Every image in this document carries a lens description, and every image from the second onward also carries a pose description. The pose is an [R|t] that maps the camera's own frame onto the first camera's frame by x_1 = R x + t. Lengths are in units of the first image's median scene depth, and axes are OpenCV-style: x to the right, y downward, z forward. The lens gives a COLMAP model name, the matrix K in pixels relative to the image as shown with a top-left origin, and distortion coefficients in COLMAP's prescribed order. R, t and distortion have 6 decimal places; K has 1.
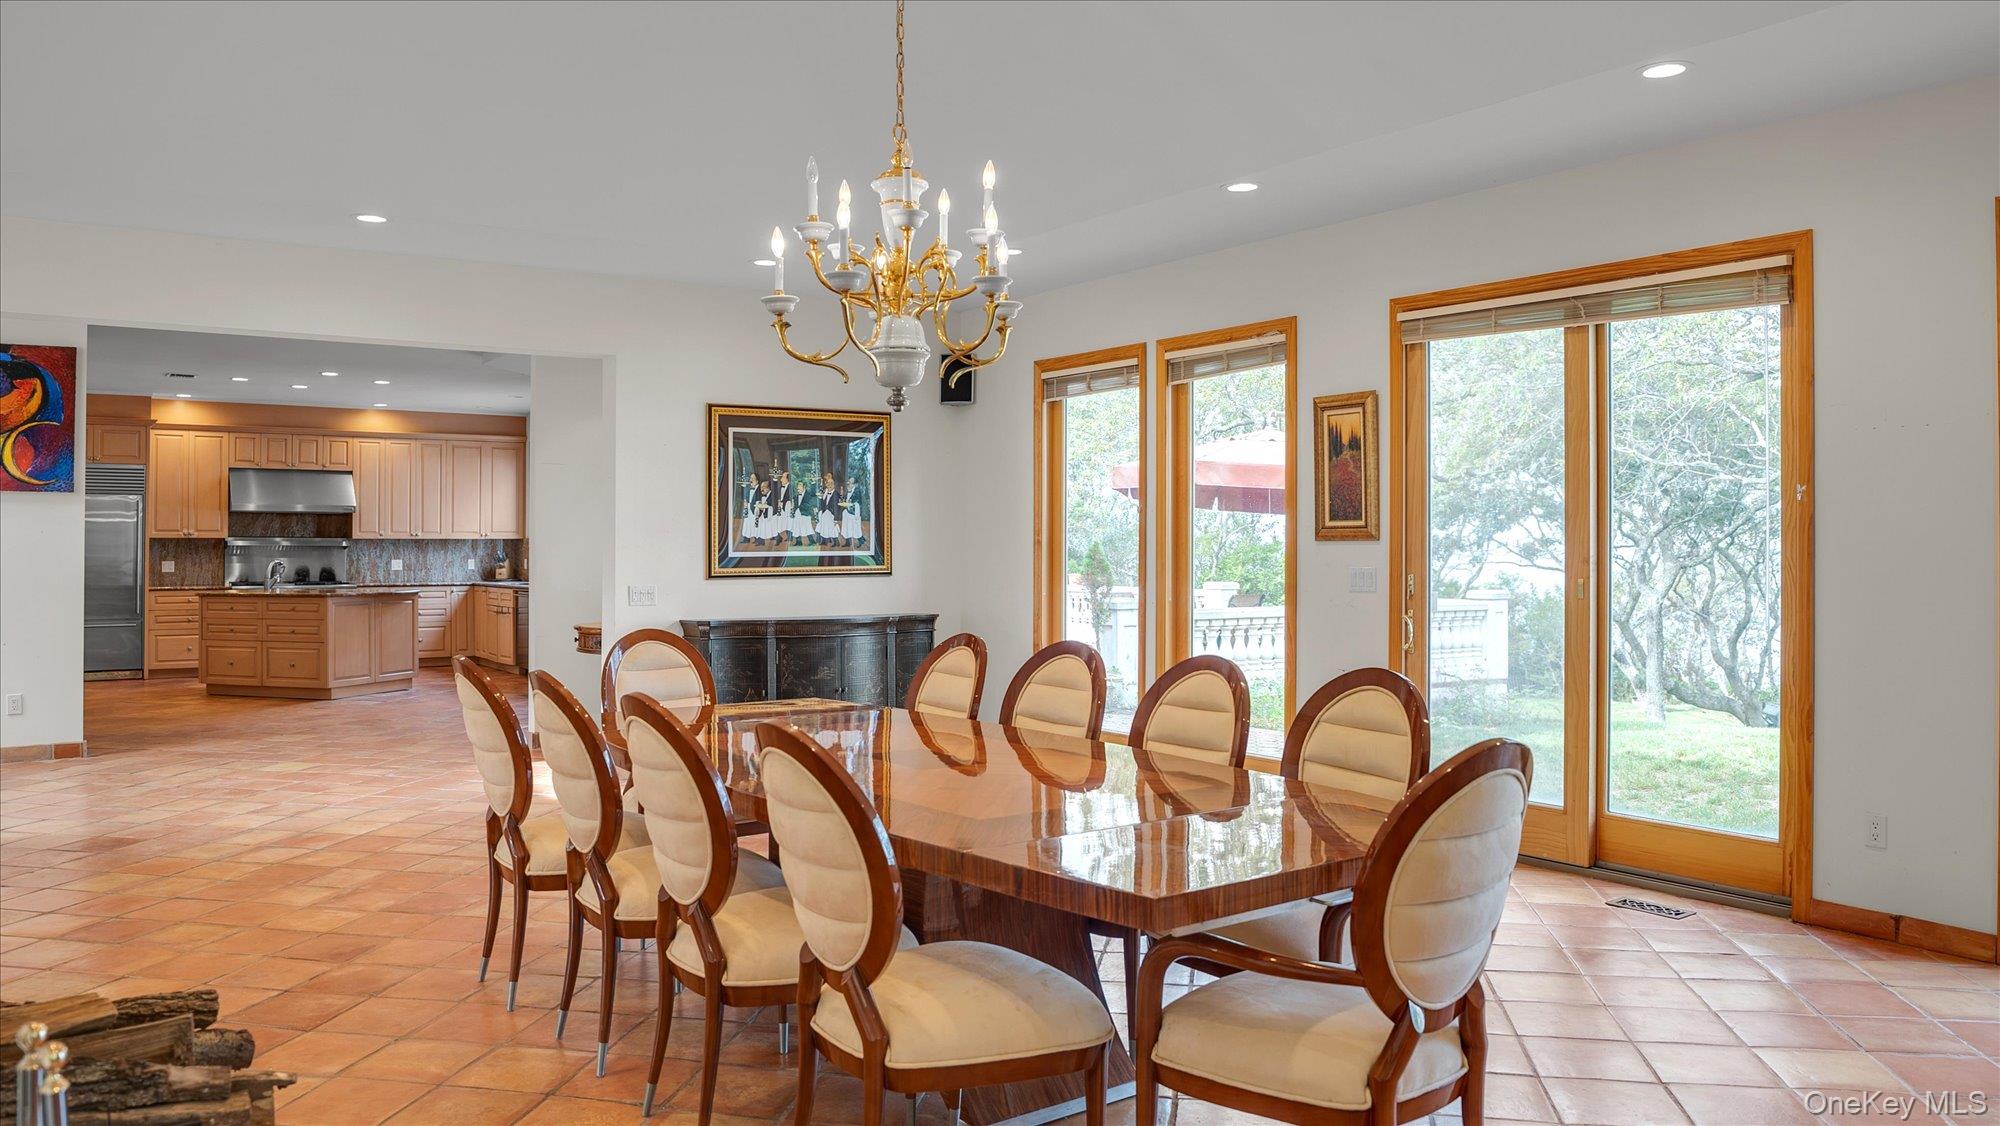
lens RADIAL K [[1444.8, 0, 993.6], [0, 1444.8, 525.2], [0, 0, 1]] dist [-0.078347, 0.035120]
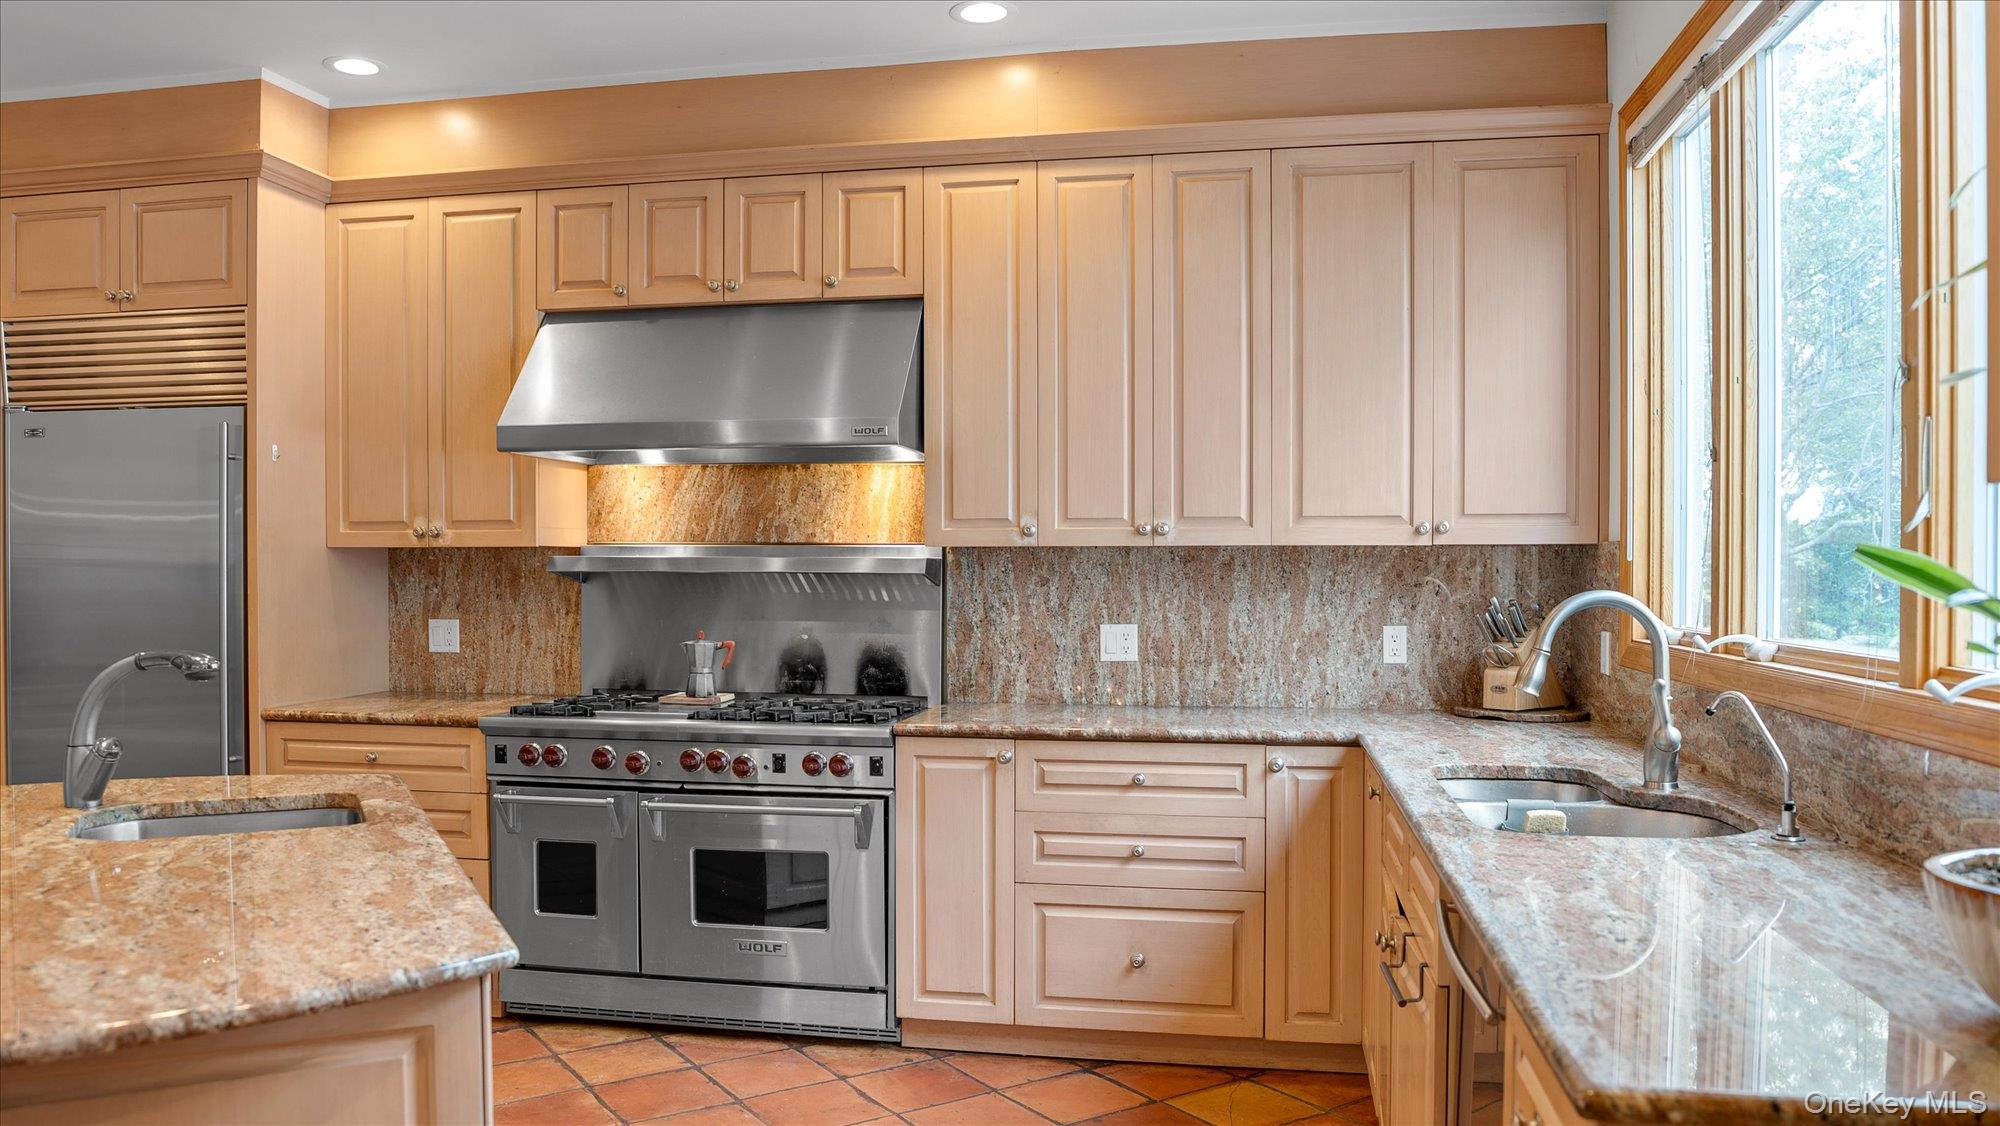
lens RADIAL K [[1444.8, 0, 980.8], [0, 1444.8, 604.1], [0, 0, 1]] dist [-0.078347, 0.035120]
pose [[0.704239, 0.016240, -0.709777, -0.244591], [0.008975, 0.999455, 0.031773, 0.011491], [0.709906, -0.028747, 0.703709, 0.799990]]
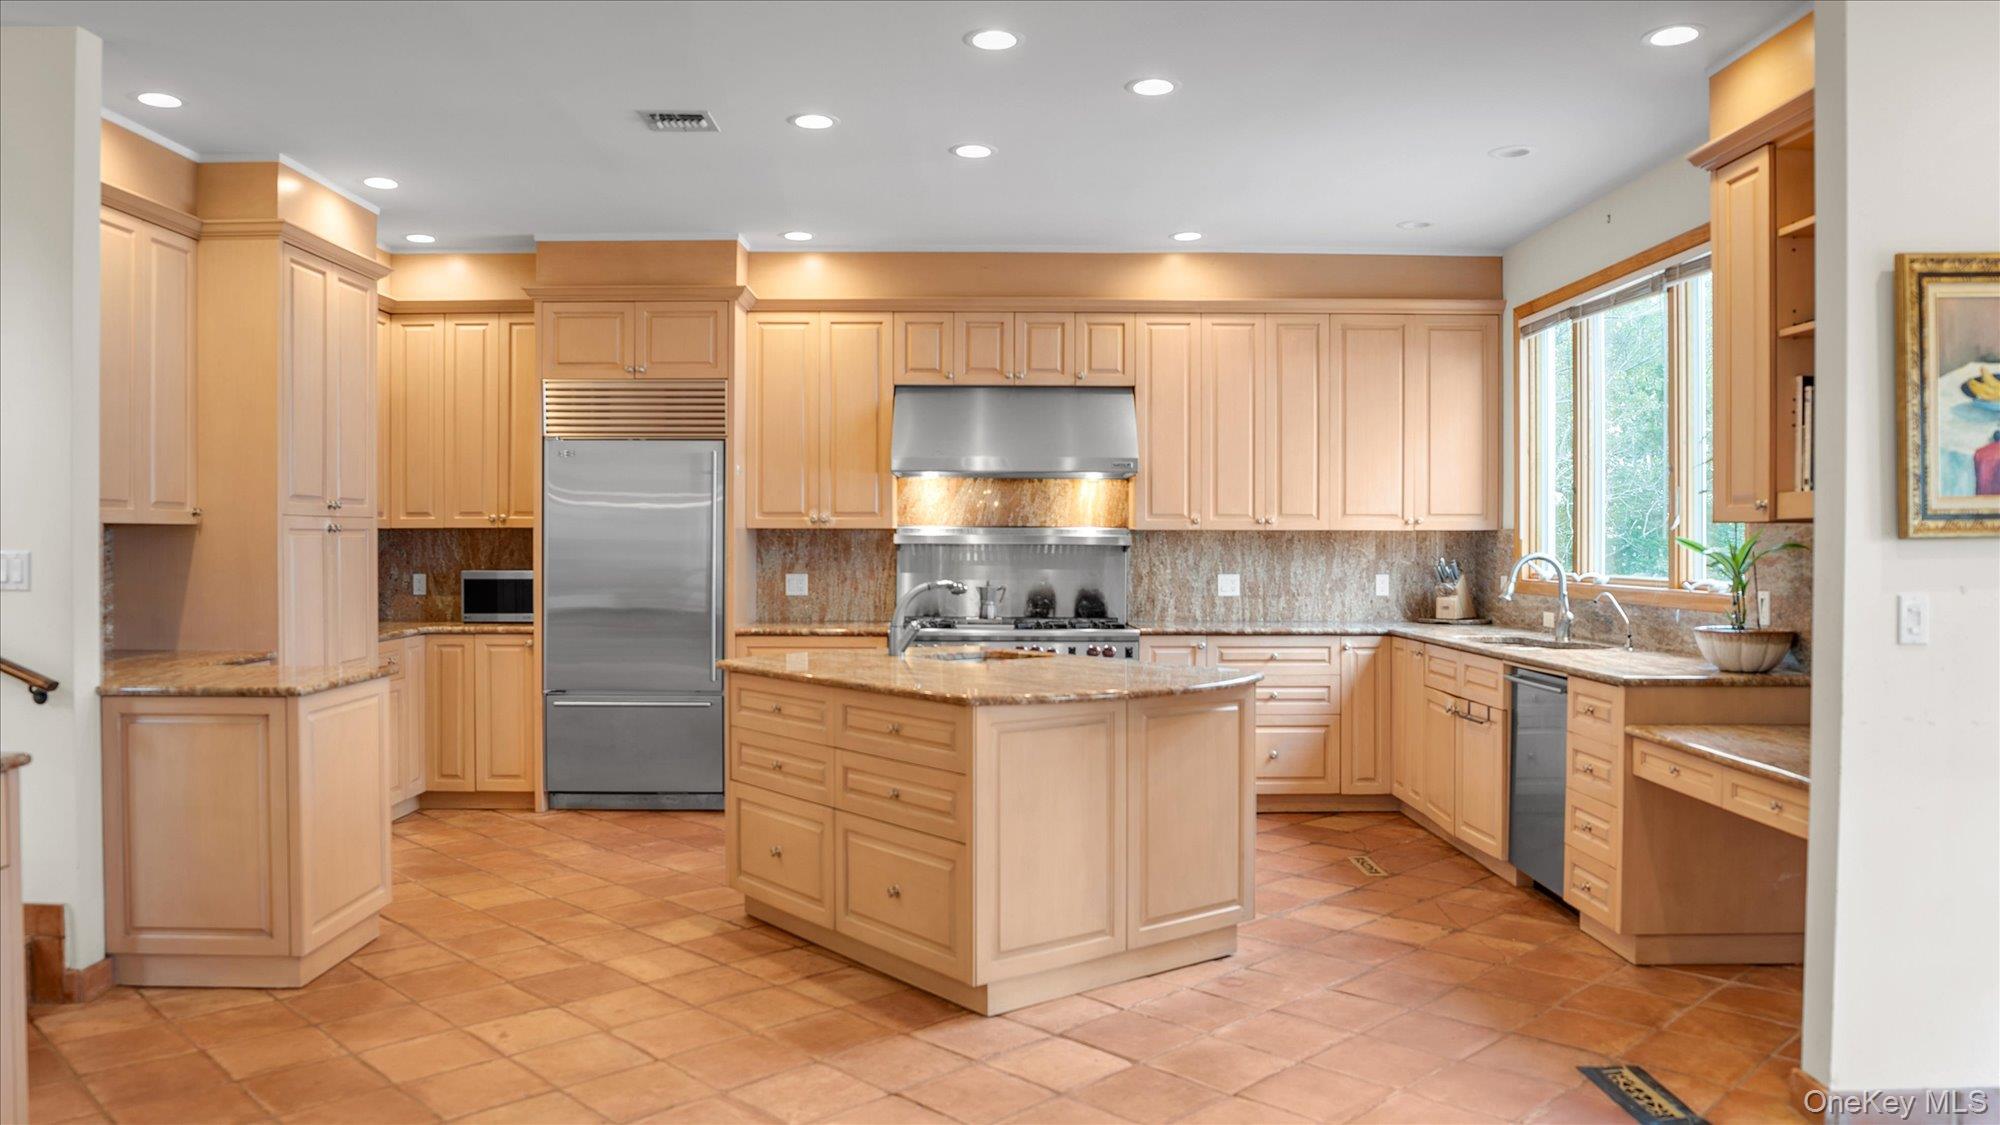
lens RADIAL K [[1444.8, 0, 983.5], [0, 1444.8, 553.4], [0, 0, 1]] dist [-0.078347, 0.035120]
pose [[0.826333, 0.005444, -0.563155, -0.219455], [0.005999, 0.999811, 0.018468, 0.007939], [0.563150, -0.018639, 0.826145, 0.567619]]
